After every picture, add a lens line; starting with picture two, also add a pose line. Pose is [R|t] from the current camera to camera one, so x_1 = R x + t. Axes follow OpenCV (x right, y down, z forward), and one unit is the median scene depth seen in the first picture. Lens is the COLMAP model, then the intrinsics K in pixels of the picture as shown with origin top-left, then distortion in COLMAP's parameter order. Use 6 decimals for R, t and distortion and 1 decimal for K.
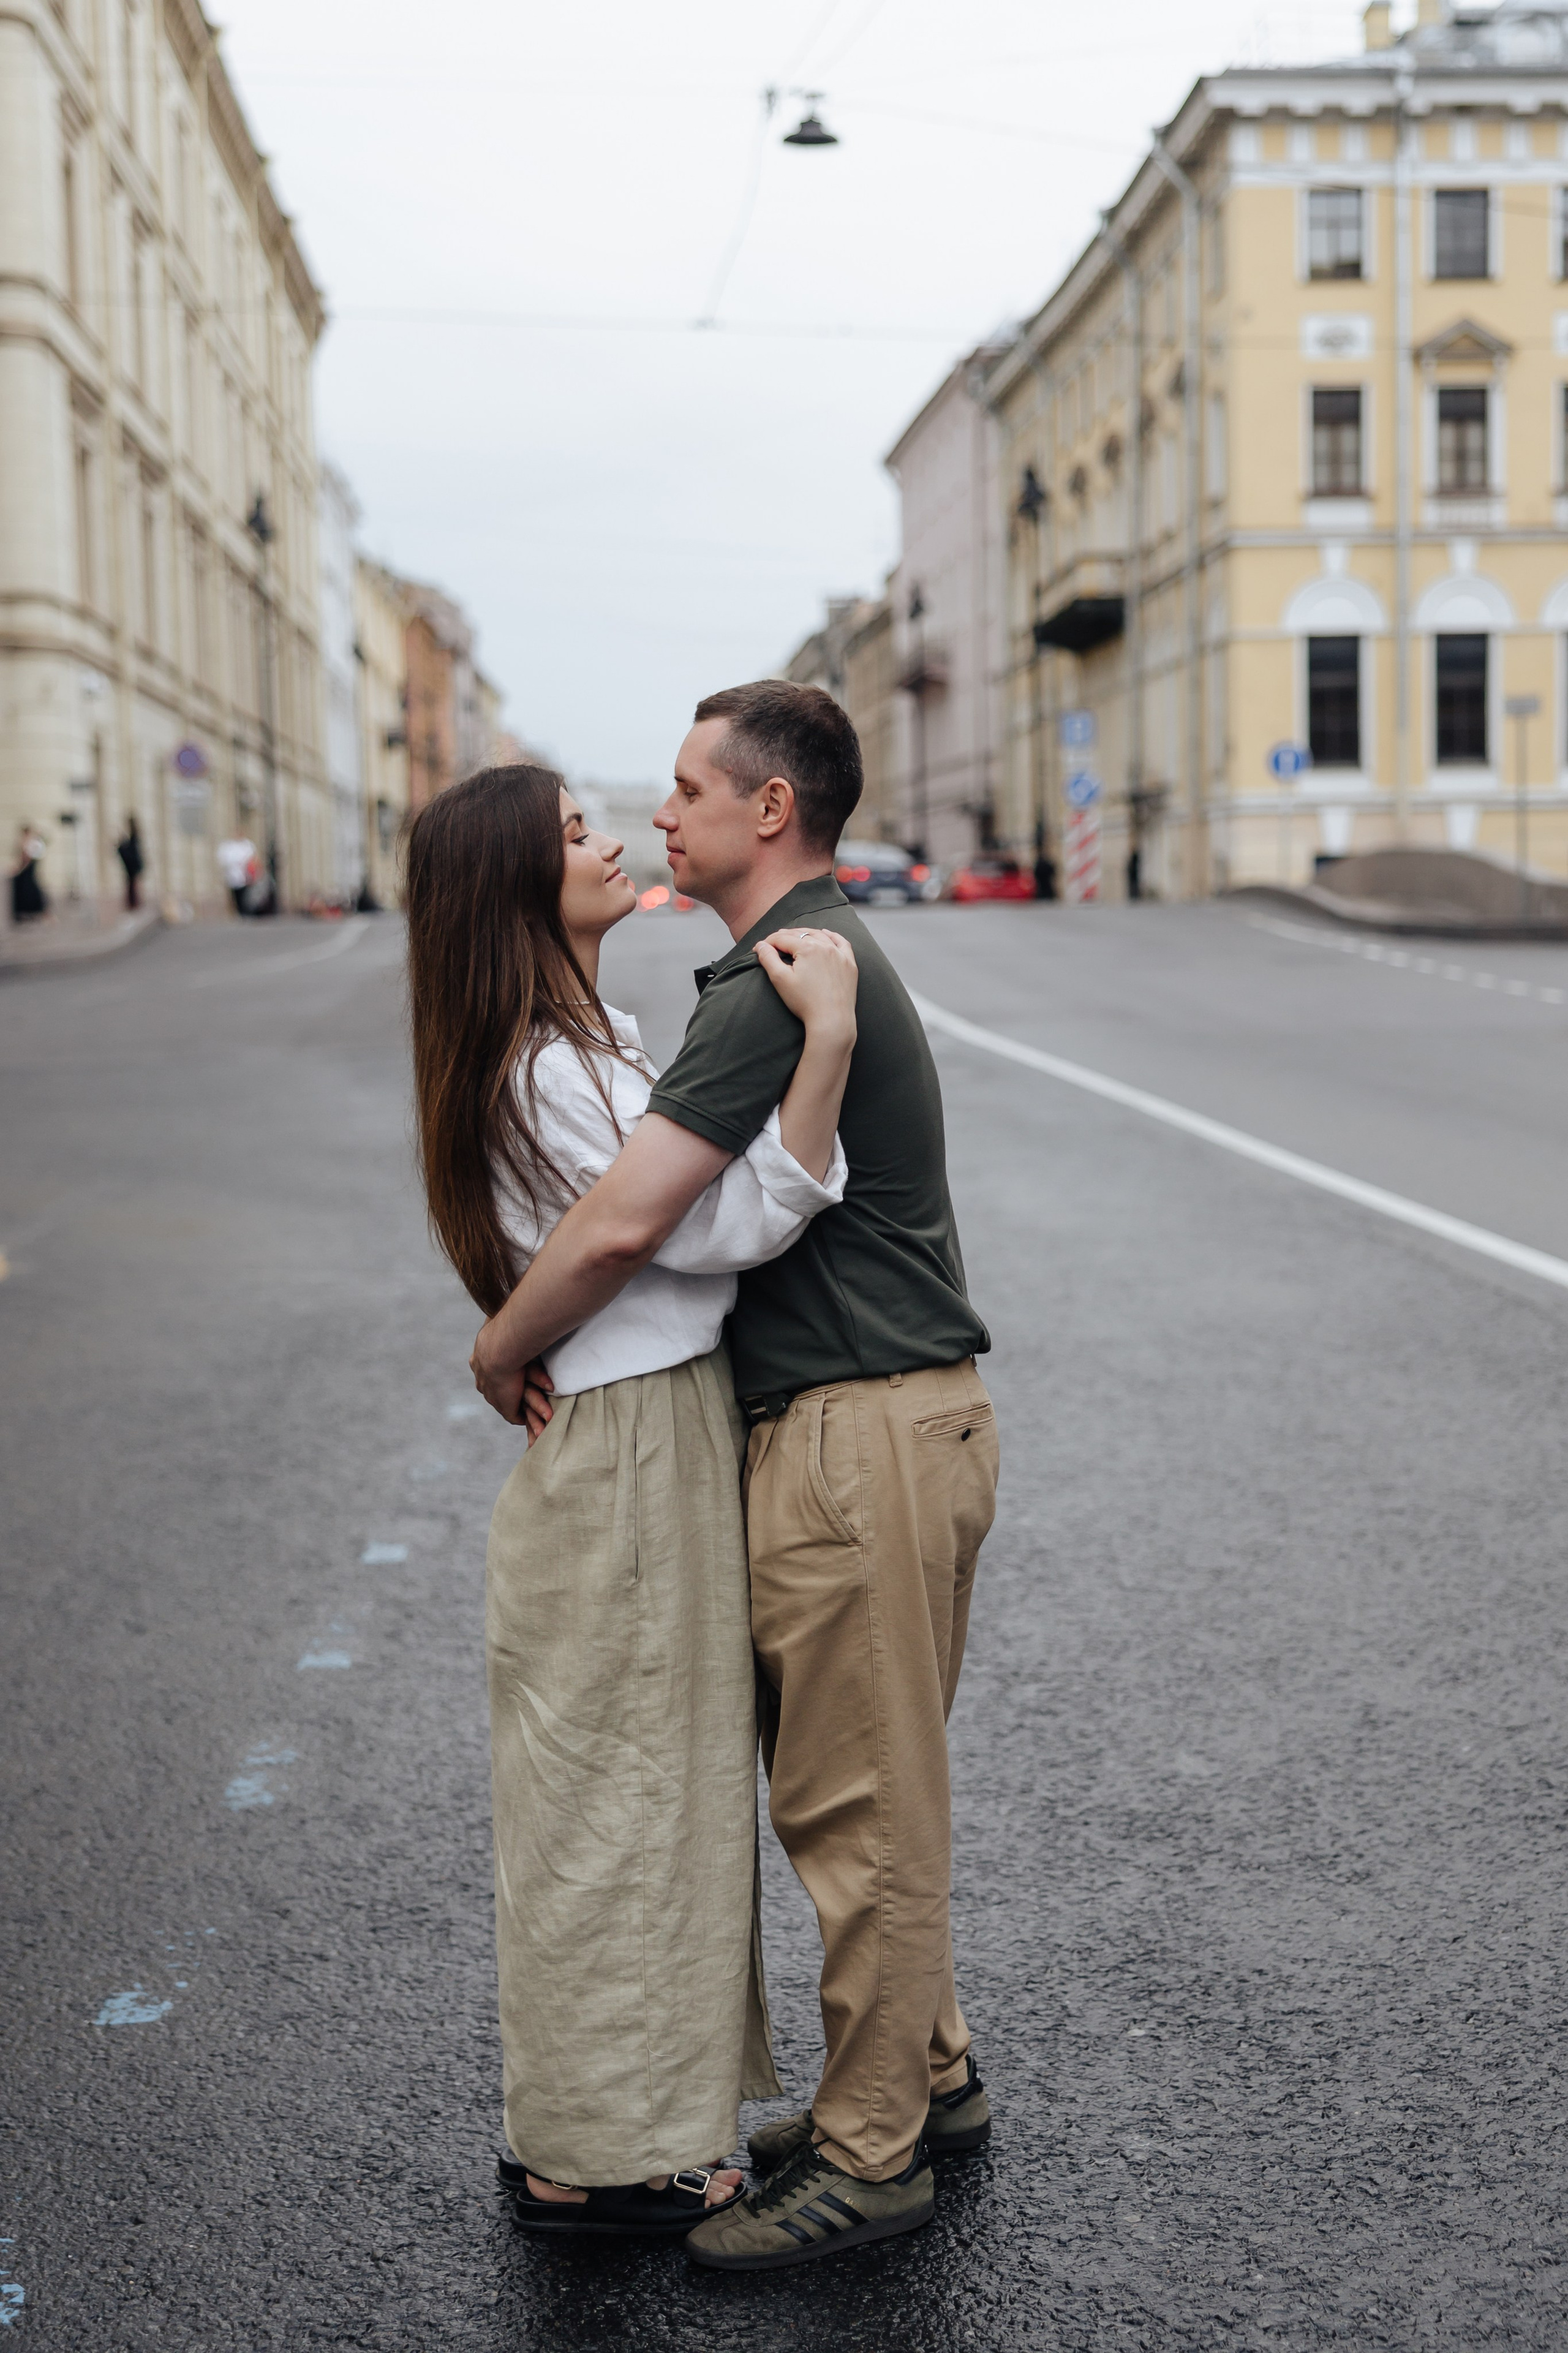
lens RADIAL K [[3080.4, 0, 830.2], [0, 3080.4, 1172.7], [0, 0, 1]] dist [0.007916, 0.002436]
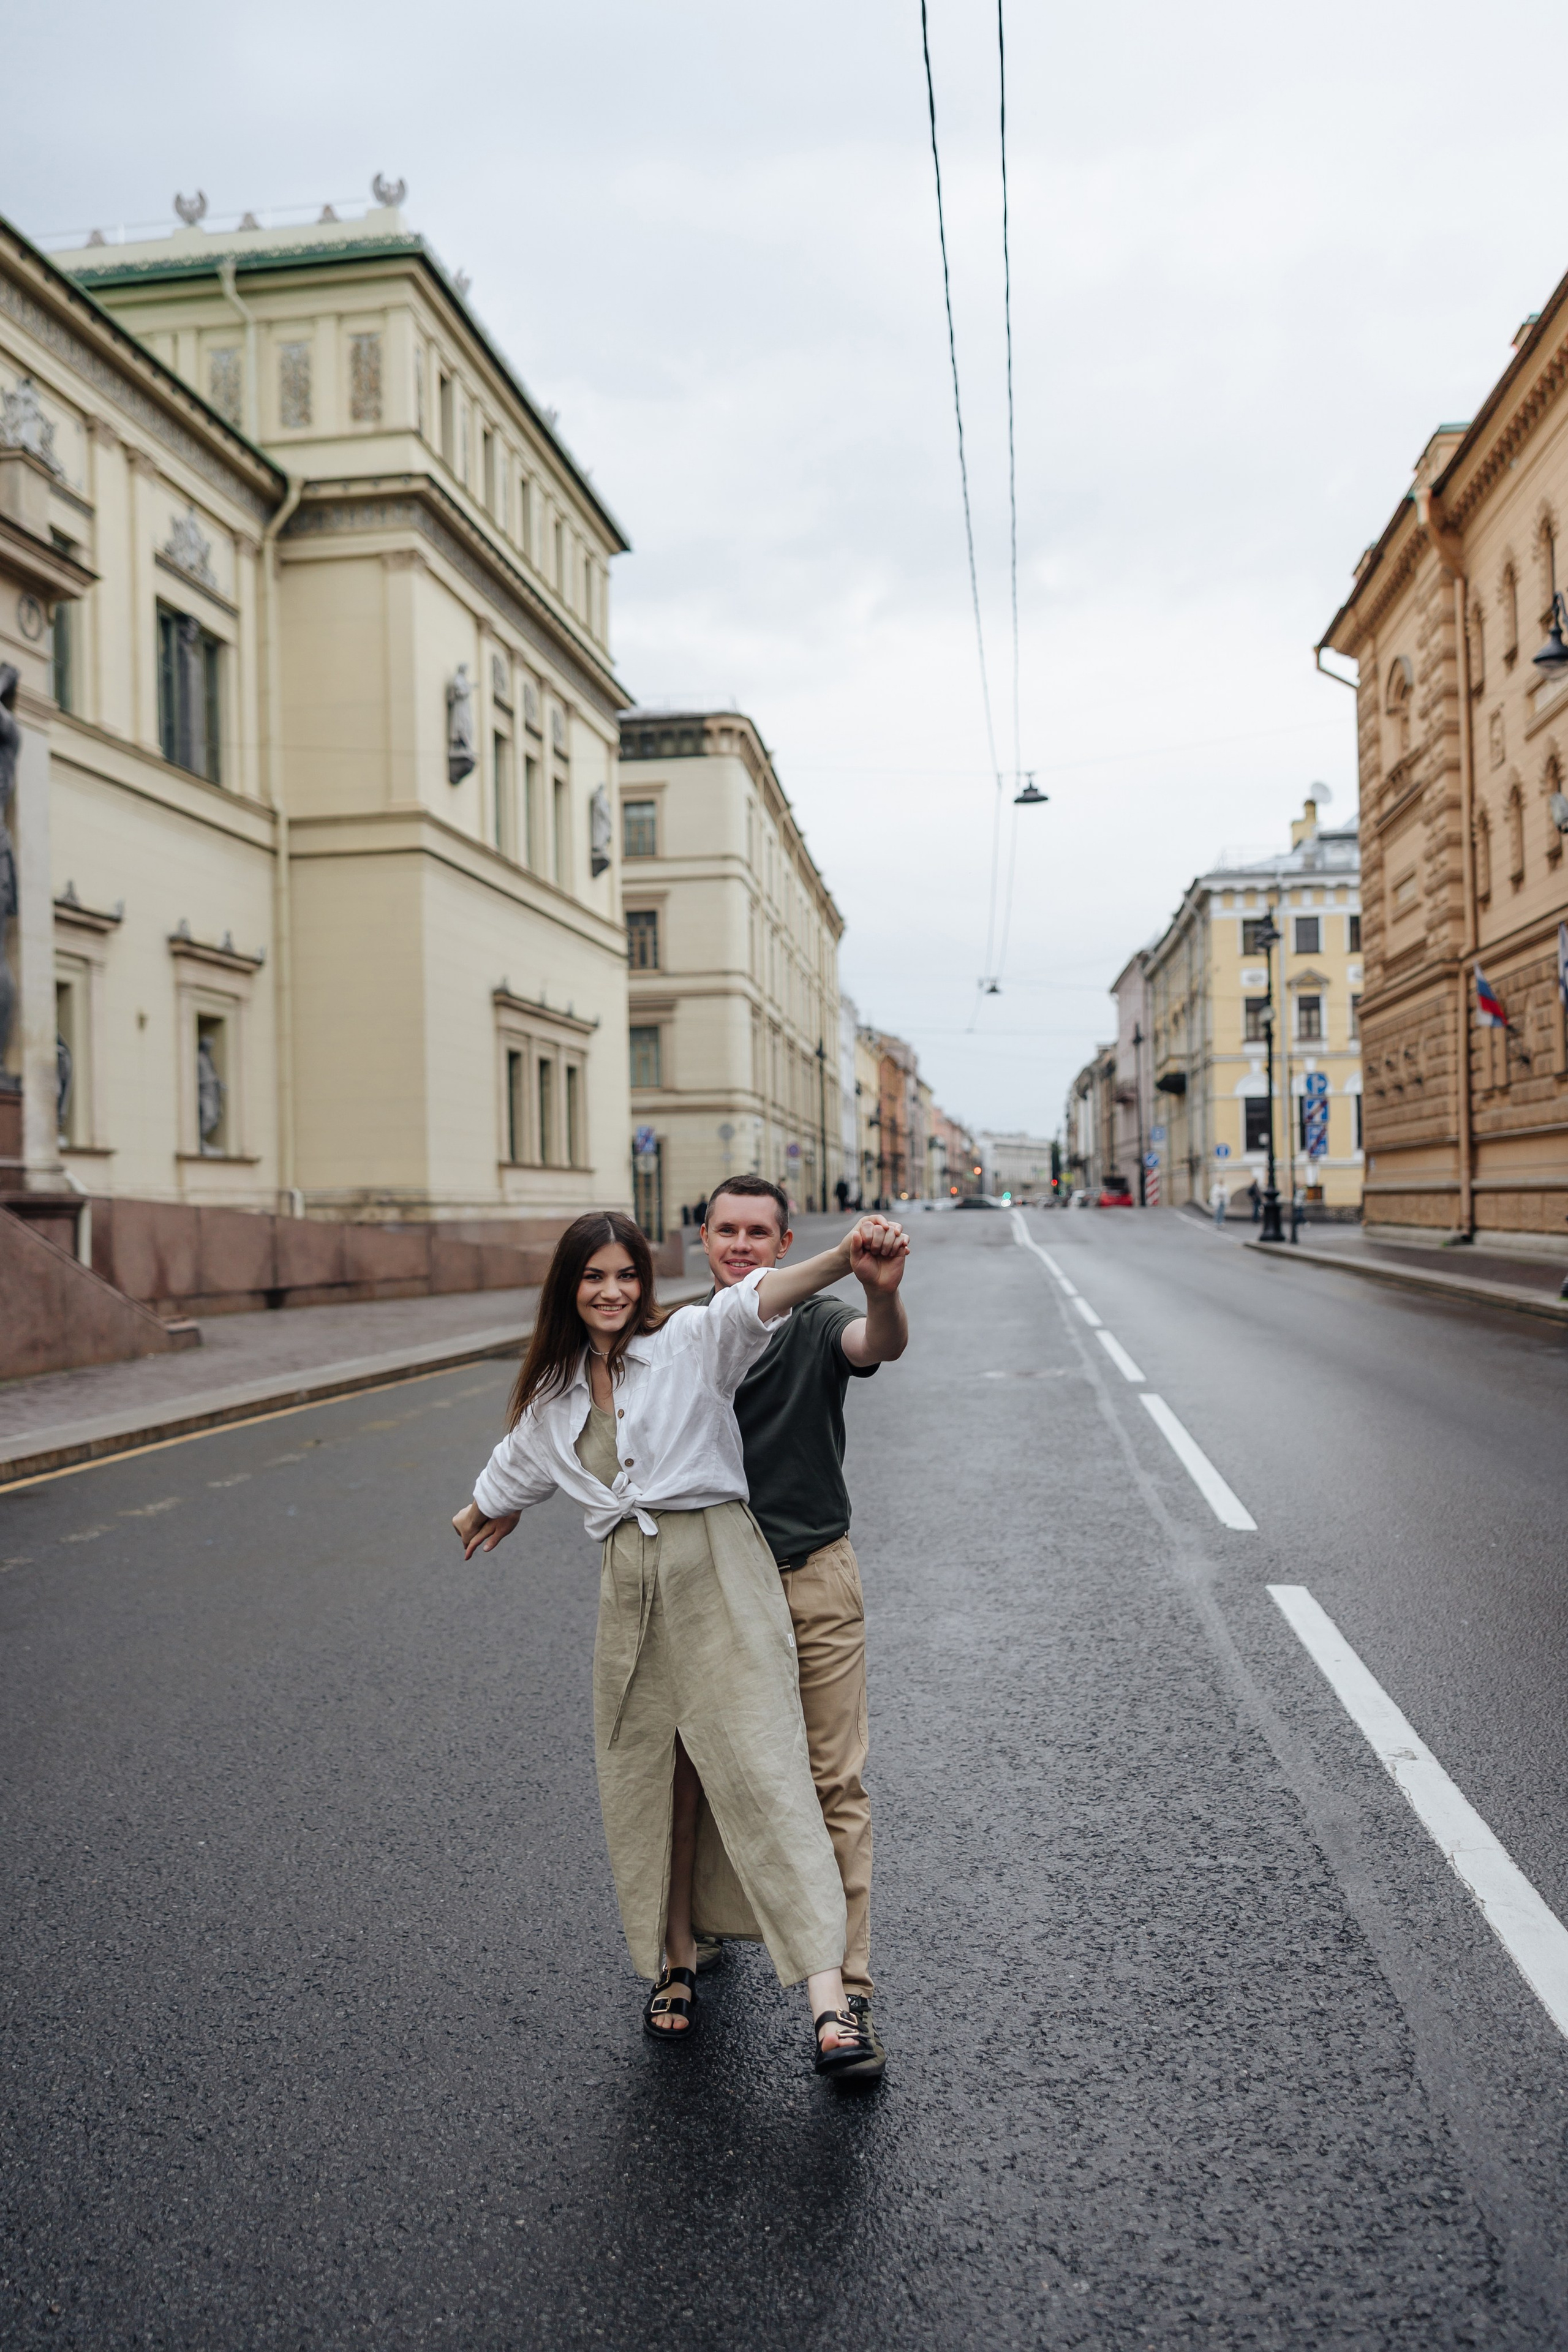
lens RADIAL K [[1881.7, 0, 745.5], [0, 1881.7, 1175.5], [0, 0, 1]] dist [-0.002002, 0.003849]
pose [[0.978478, -0.002595, -0.206335, 0.075844], [-0.018161, 0.994958, -0.098635, 0.042281], [0.205551, 0.100260, 0.973497, -0.534042]]
